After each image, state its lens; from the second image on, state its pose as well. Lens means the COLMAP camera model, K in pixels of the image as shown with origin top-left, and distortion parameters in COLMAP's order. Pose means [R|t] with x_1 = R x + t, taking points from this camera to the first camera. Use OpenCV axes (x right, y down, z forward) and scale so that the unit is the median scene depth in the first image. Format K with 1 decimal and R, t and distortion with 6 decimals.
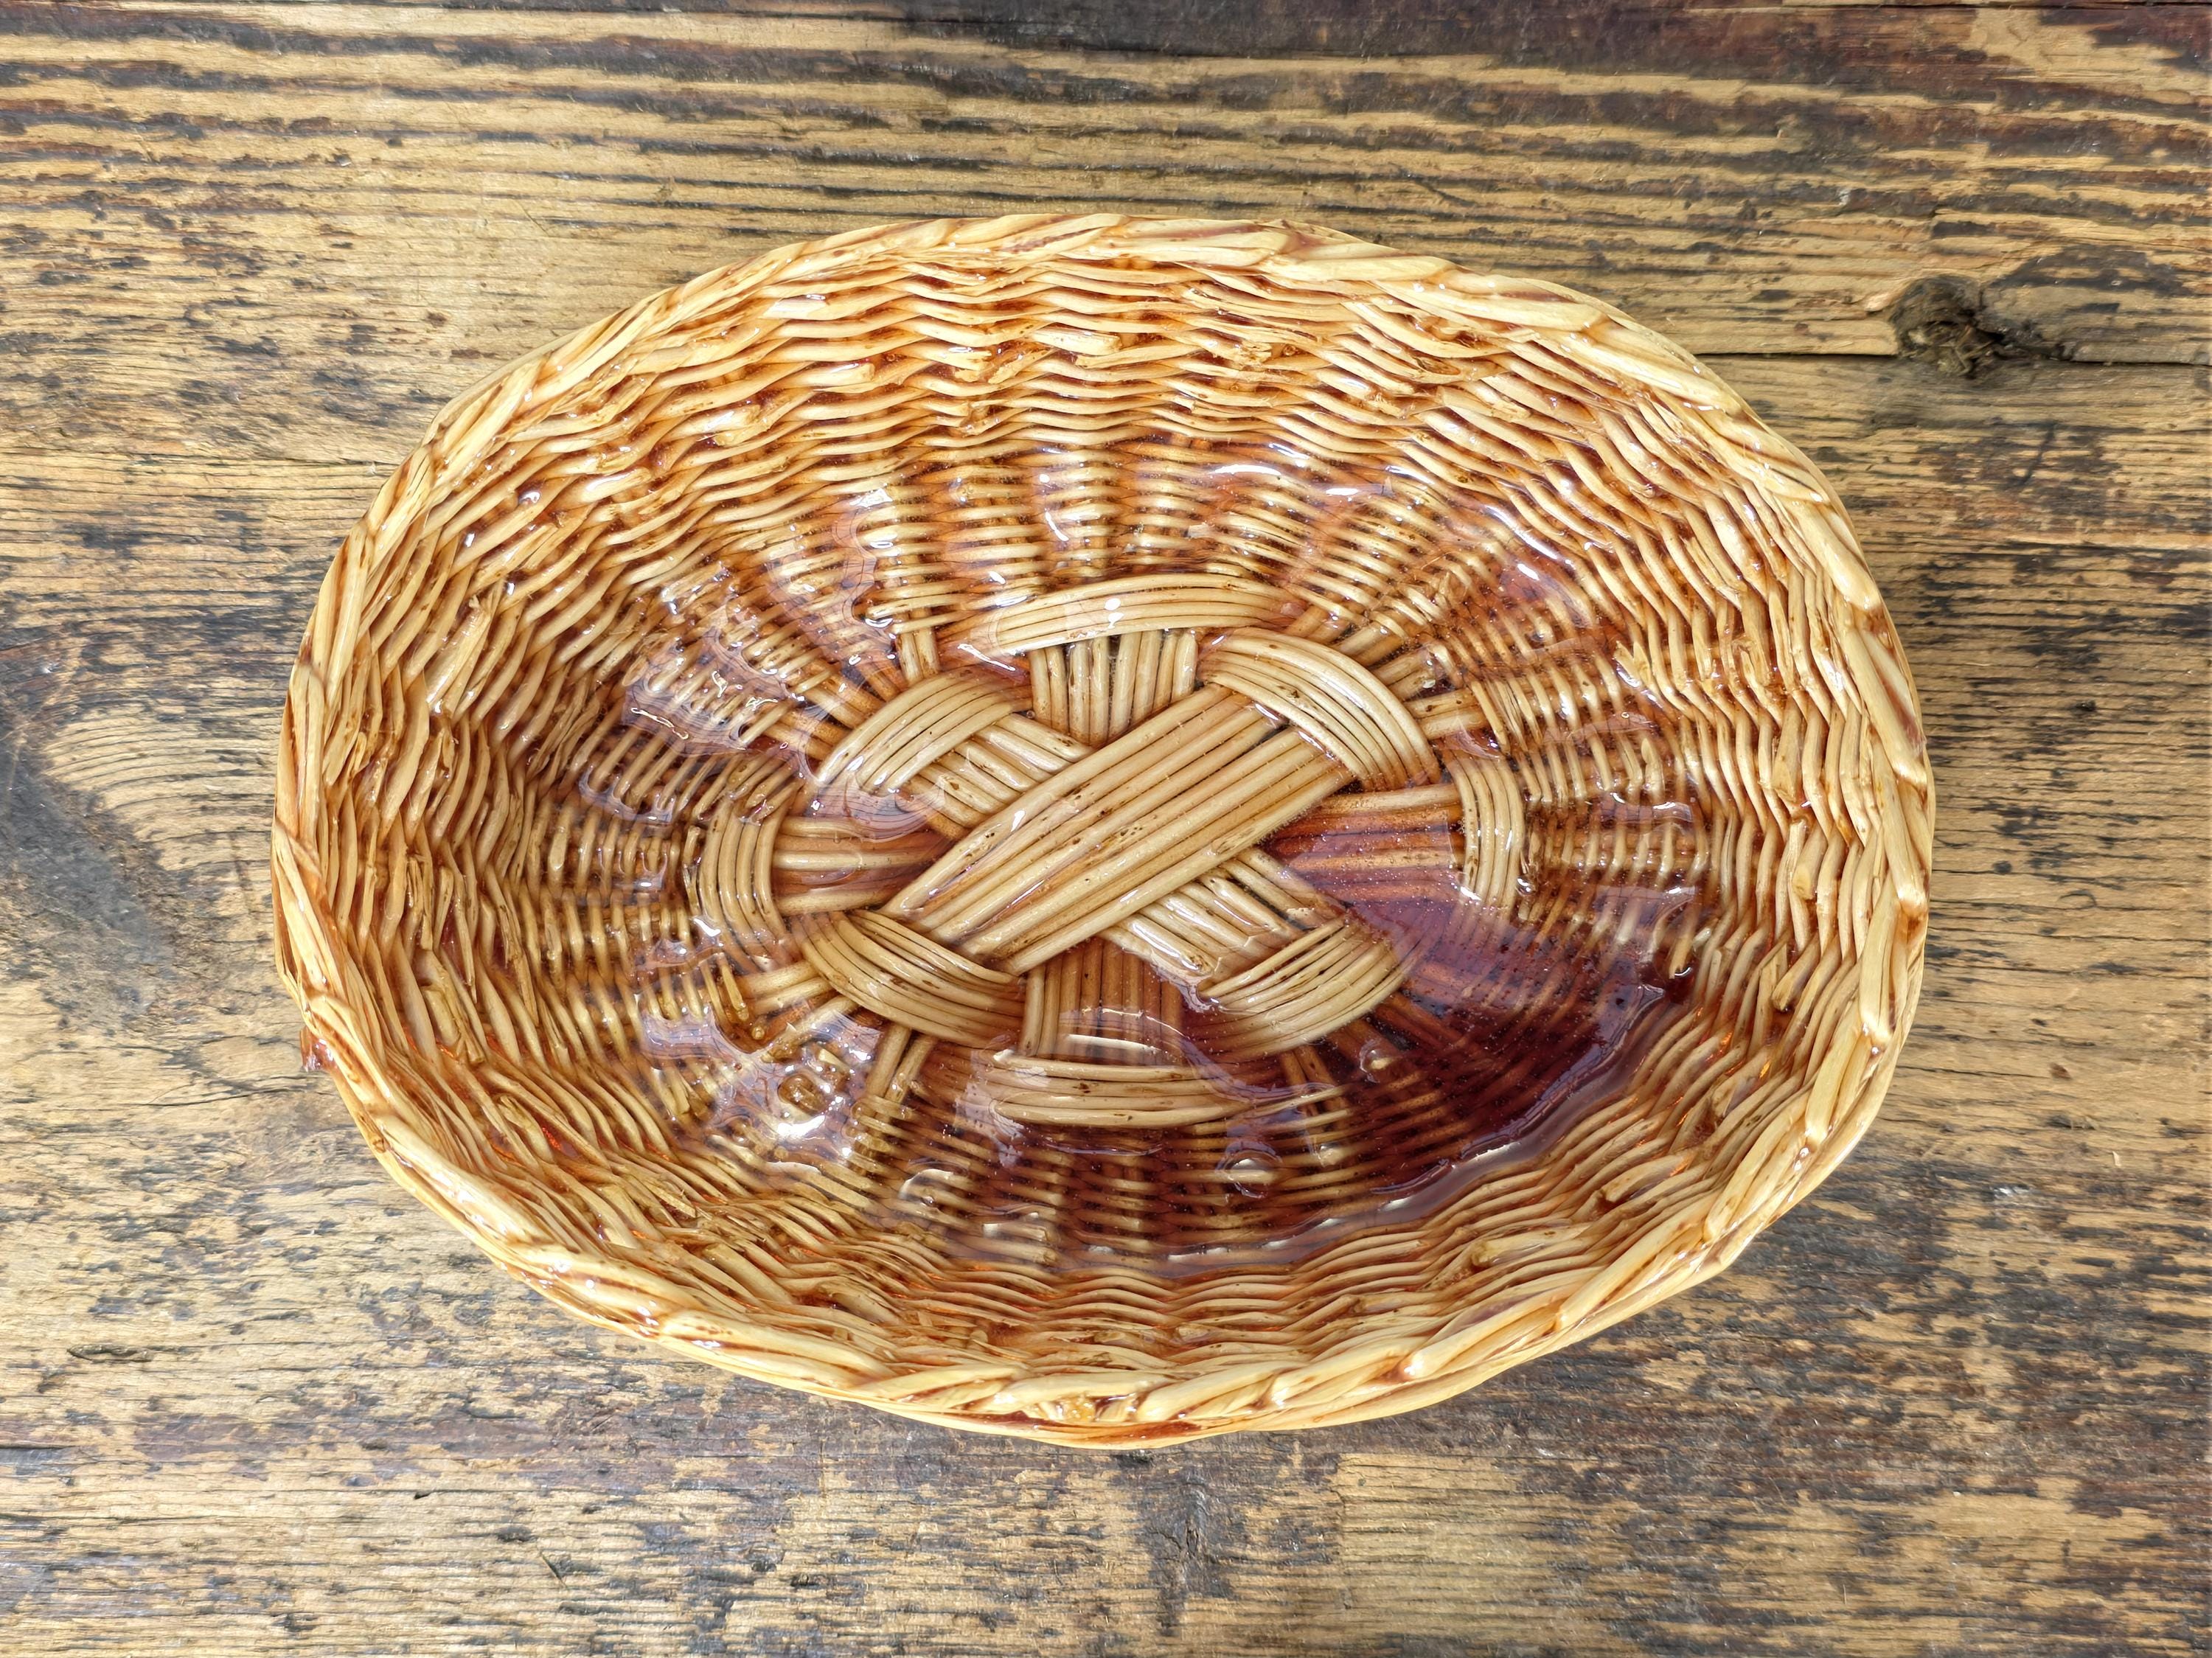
lens RADIAL K [[2691.2, 0, 1125.1], [0, 2691.2, 823.9], [0, 0, 1]] dist [0.079895, -0.229168]
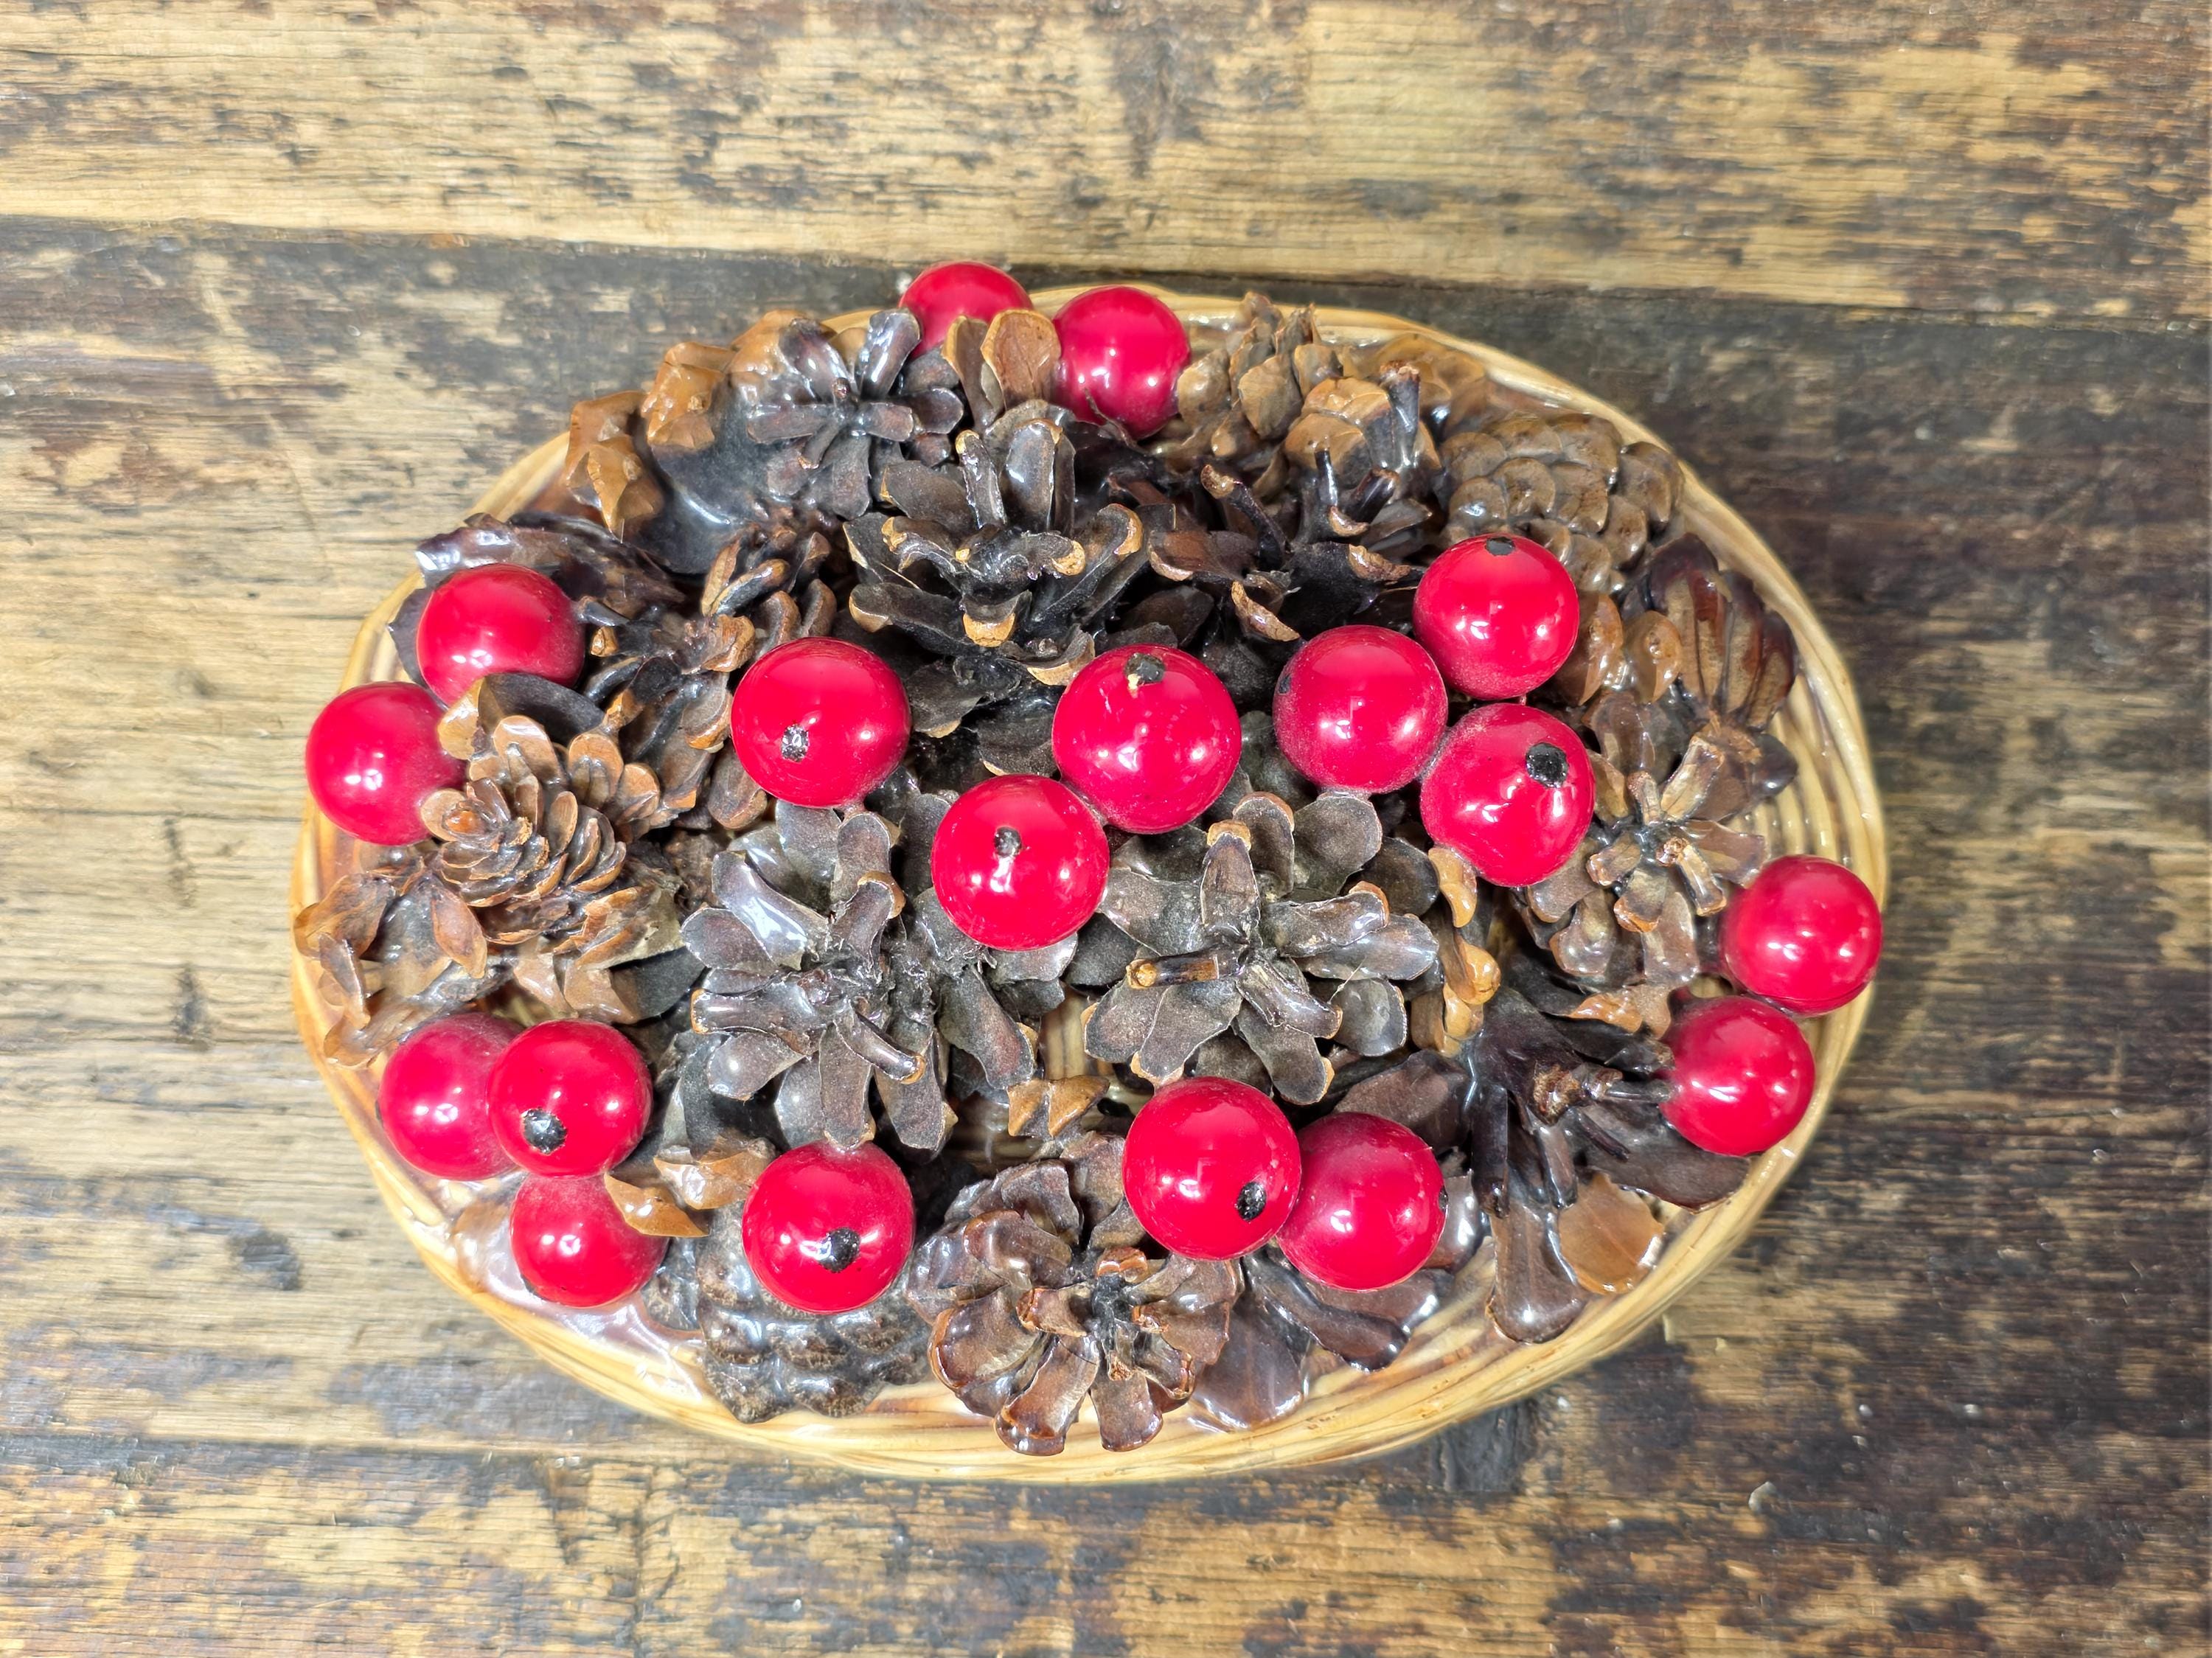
lens RADIAL K [[2674.7, 0, 1136.9], [0, 2674.7, 817.8], [0, 0, 1]] dist [0.084842, -0.237497]
pose [[0.999994, 0.001771, -0.002936, 0.017868], [-0.001863, 0.999495, -0.031731, 0.574921], [0.002879, 0.031736, 0.999492, -0.020986]]
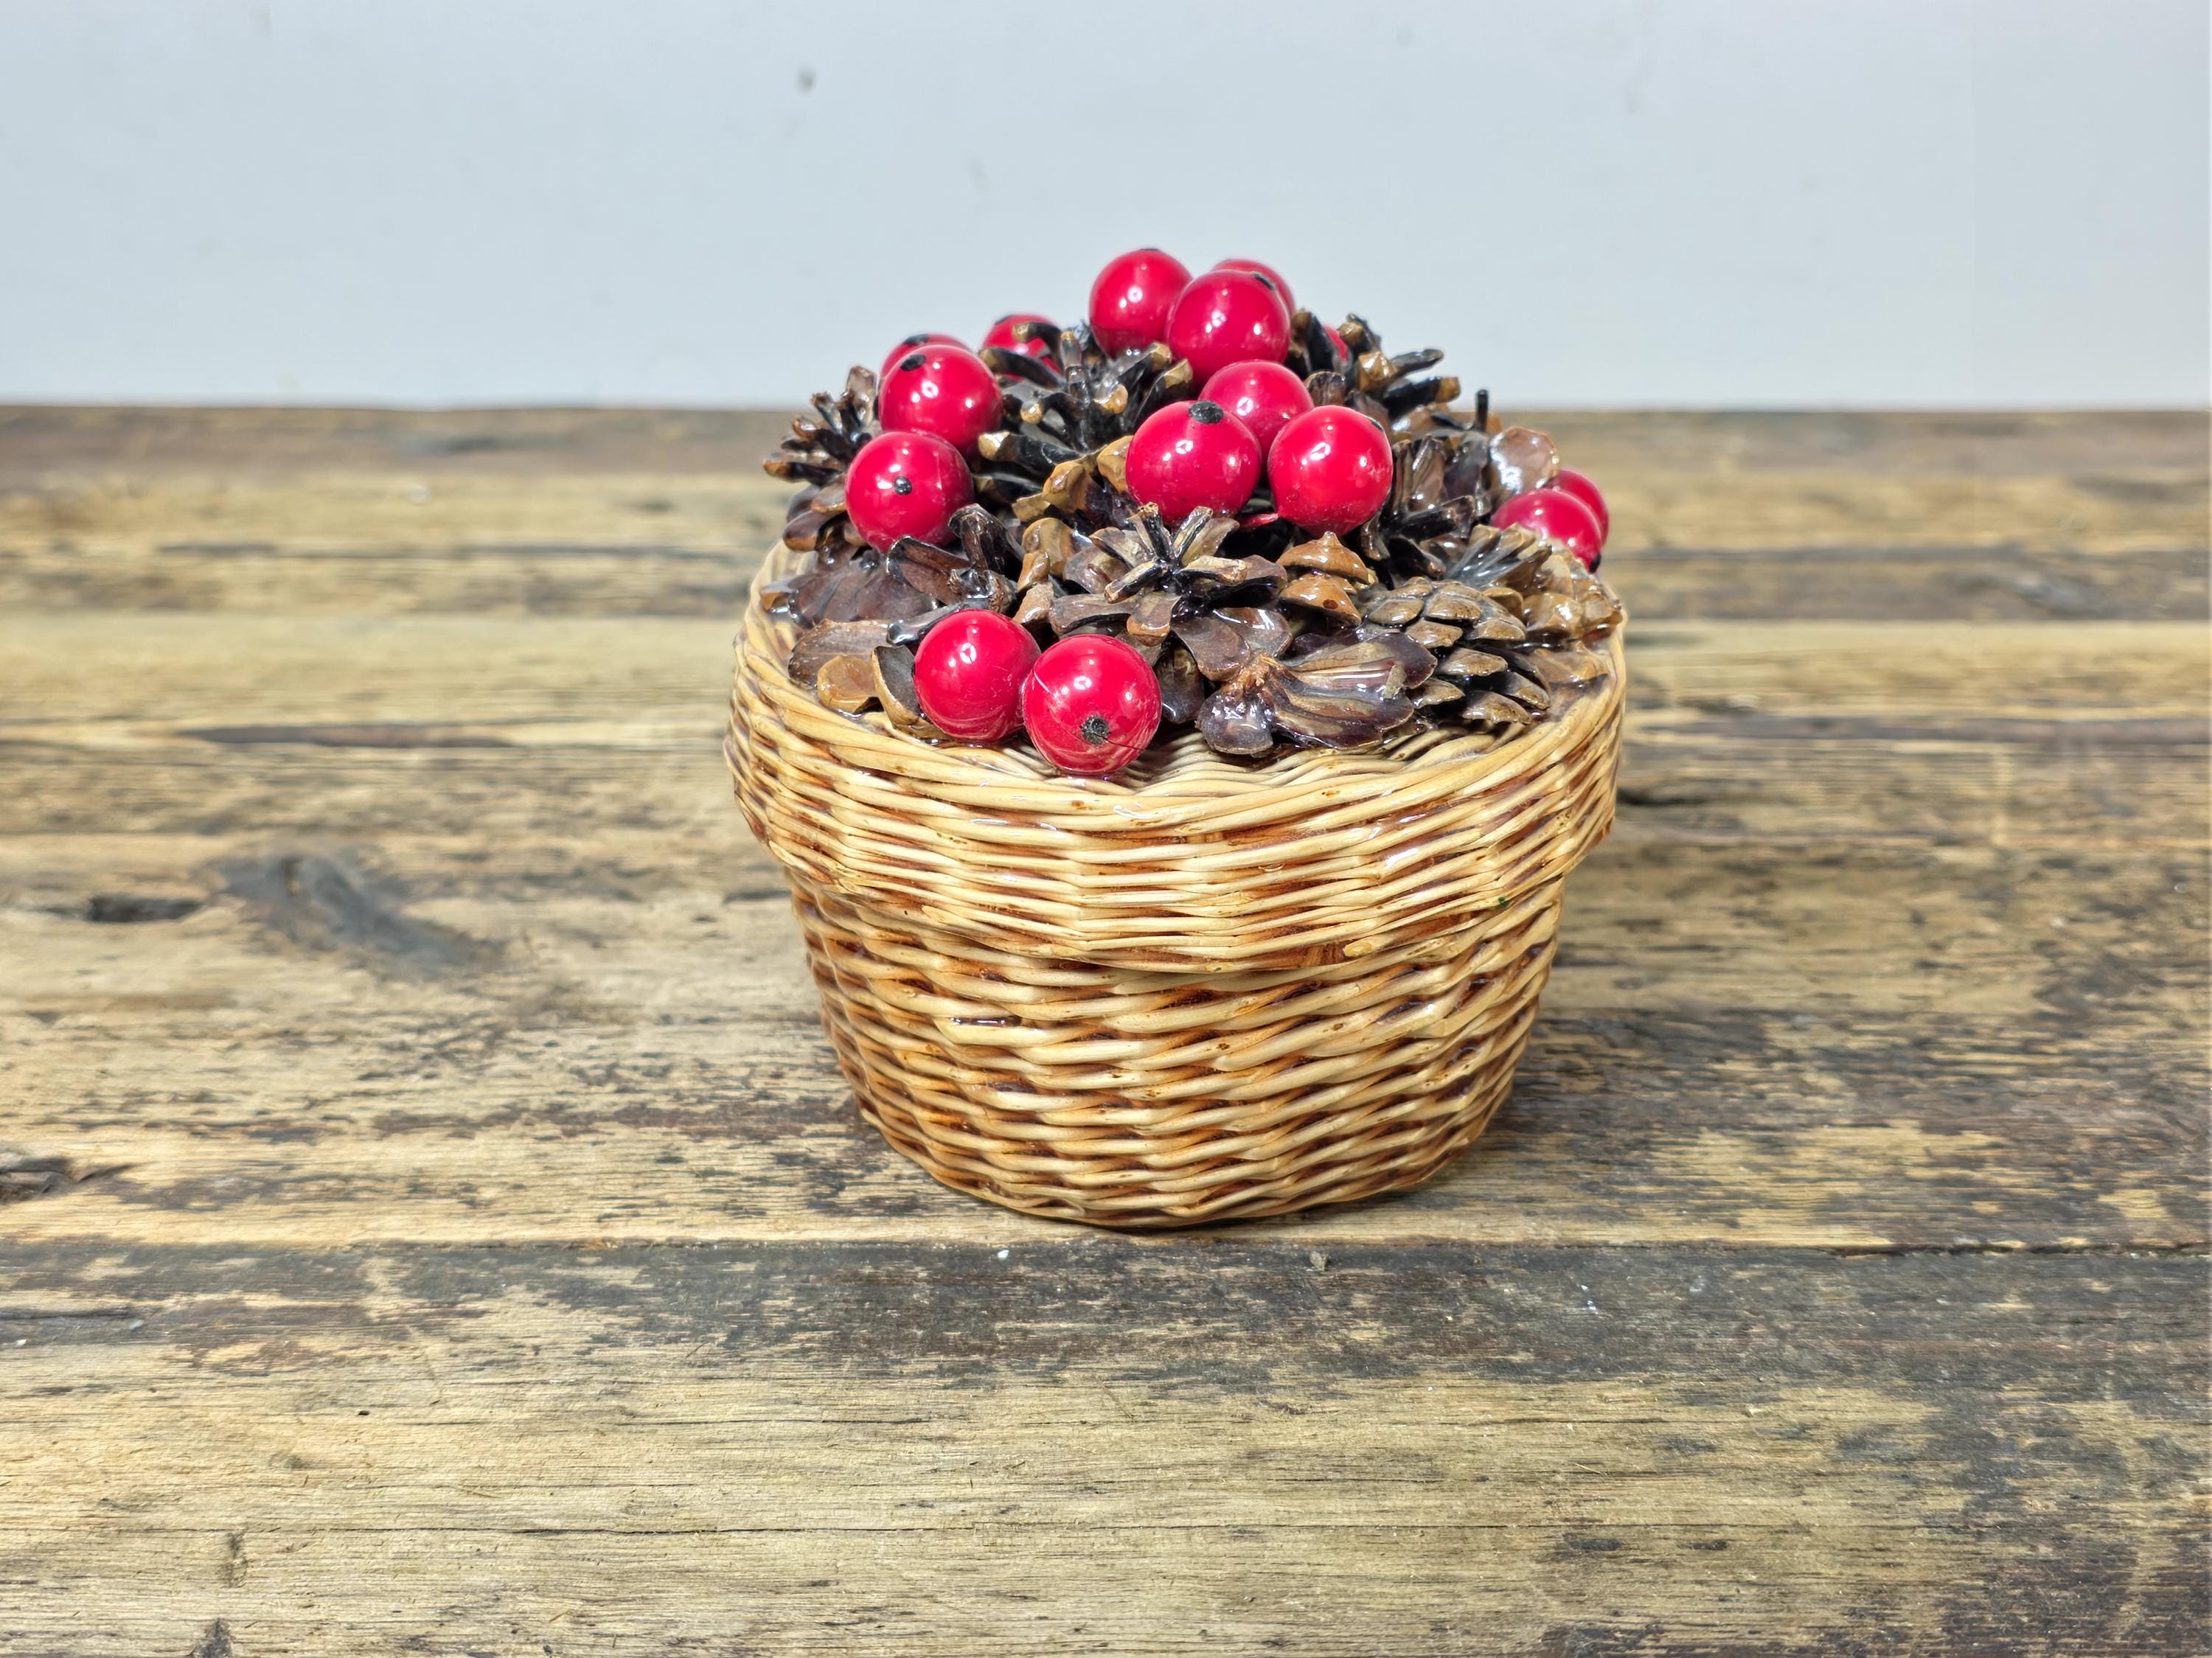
lens RADIAL K [[2674.7, 0, 1136.9], [0, 2674.7, 817.8], [0, 0, 1]] dist [0.084842, -0.237497]
pose [[0.998751, -0.025578, 0.042914, -0.061244], [0.049633, 0.410175, -0.910655, 1.306641], [0.005691, 0.911648, 0.410932, 0.356058]]
